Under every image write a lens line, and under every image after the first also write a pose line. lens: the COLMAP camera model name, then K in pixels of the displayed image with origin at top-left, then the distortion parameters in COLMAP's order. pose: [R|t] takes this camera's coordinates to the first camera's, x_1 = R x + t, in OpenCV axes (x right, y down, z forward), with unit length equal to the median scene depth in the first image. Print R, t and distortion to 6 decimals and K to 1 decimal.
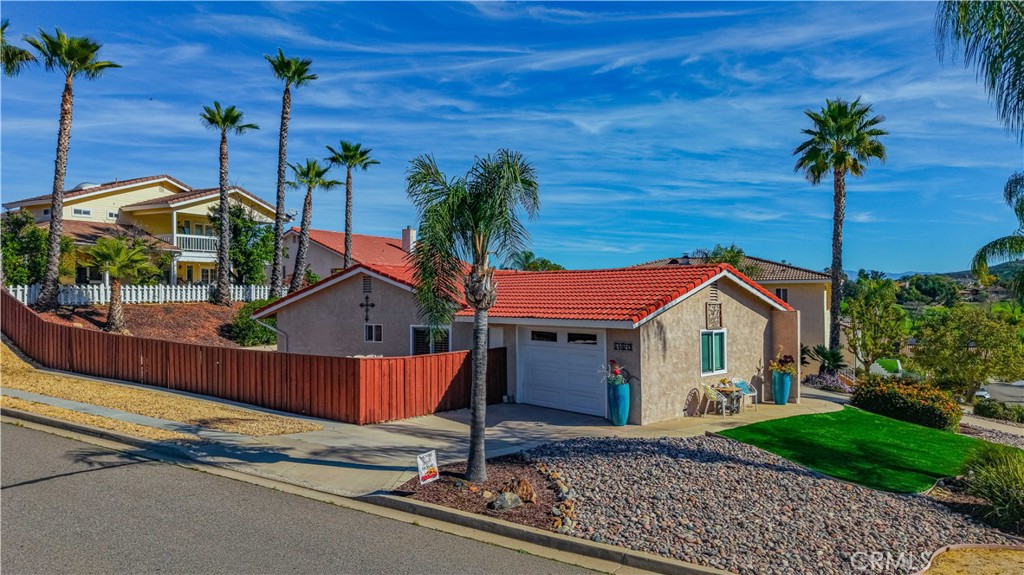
lens RADIAL K [[693.0, 0, 512.0], [0, 693.0, 287.5], [0, 0, 1]] dist [0.000673, -0.003045]
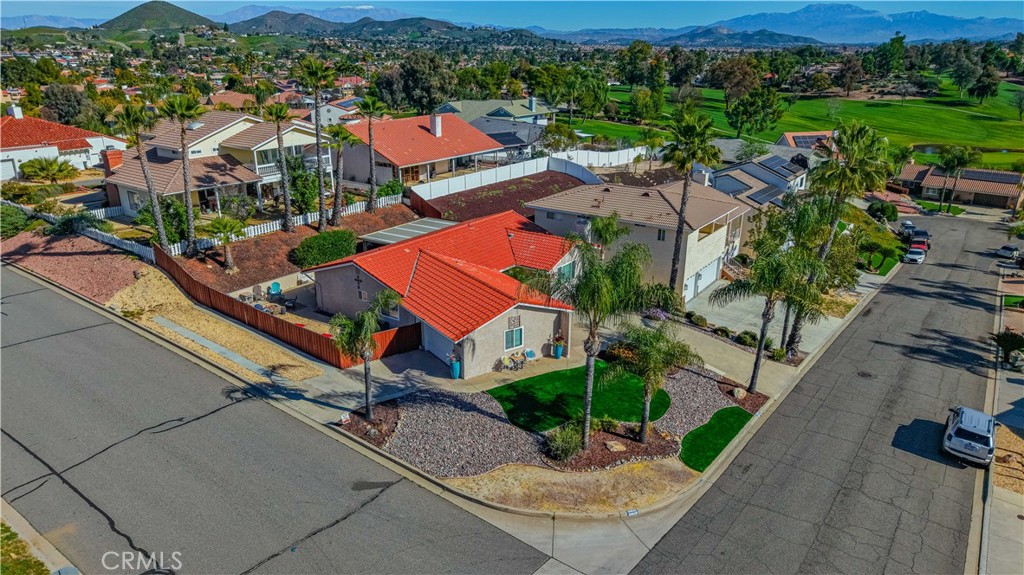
lens RADIAL K [[693.0, 0, 512.0], [0, 693.0, 287.5], [0, 0, 1]] dist [0.000673, -0.003045]
pose [[0.990726, 0.056502, -0.123571, 0.420516], [-0.010795, 0.939296, 0.342937, -0.588646], [0.135447, -0.338423, 0.931195, -0.655592]]
